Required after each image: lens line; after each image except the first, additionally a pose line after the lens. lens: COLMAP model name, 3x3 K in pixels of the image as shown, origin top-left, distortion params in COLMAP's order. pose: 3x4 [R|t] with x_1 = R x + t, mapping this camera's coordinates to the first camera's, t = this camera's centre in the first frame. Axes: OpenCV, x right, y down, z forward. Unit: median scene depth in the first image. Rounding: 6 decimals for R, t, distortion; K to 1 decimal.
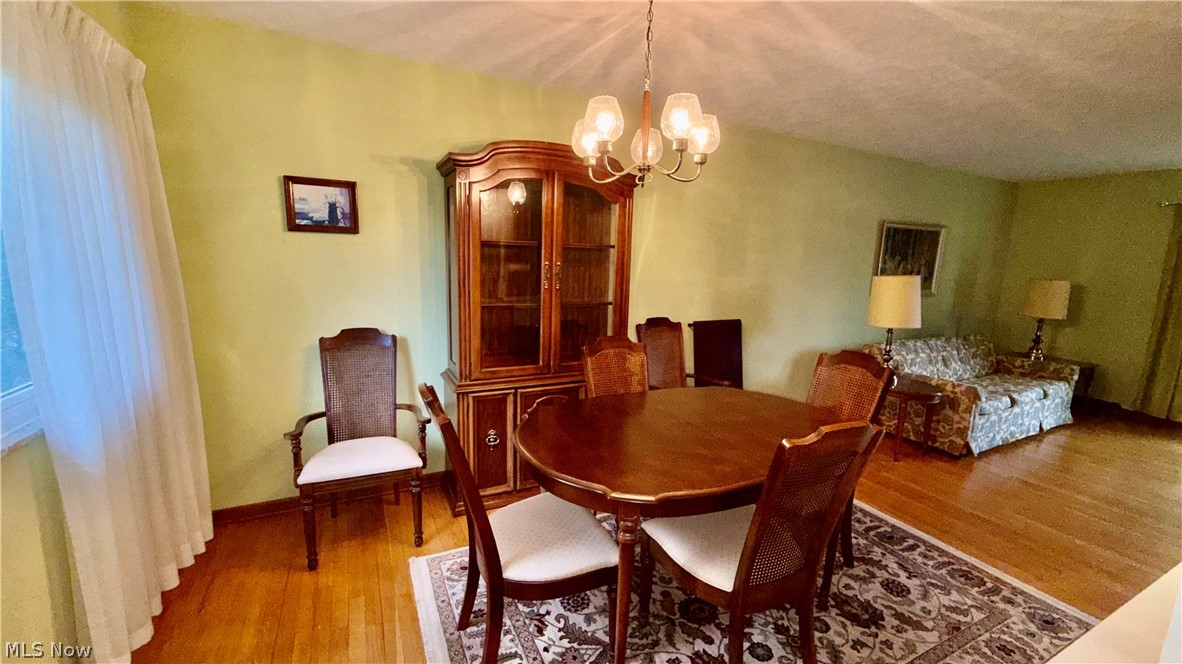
lens RADIAL K [[473.7, 0, 589.8], [0, 473.7, 336.1], [0, 0, 1]] dist [-0.000230, -0.000003]
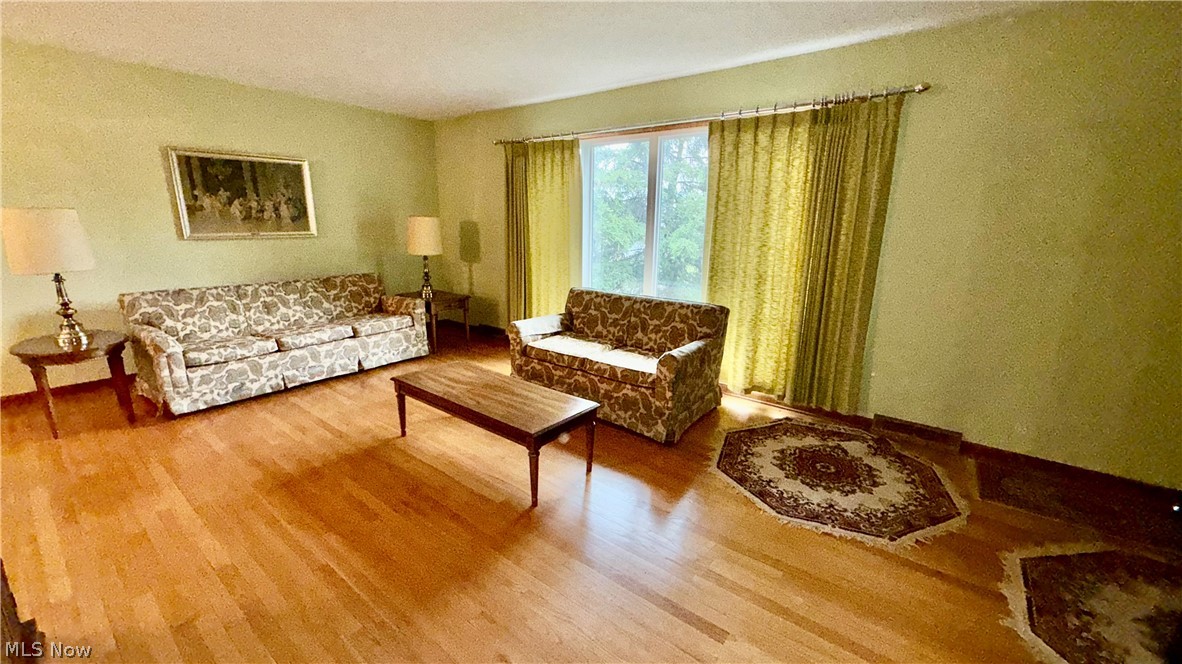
lens RADIAL K [[473.7, 0, 589.5], [0, 473.7, 329.8], [0, 0, 1]] dist [-0.000230, -0.000003]
pose [[0.903737, -0.113168, 0.412859, 0.891766], [0.083757, 0.992529, 0.088718, 0.064102], [-0.419815, -0.045598, 0.906464, -0.085264]]
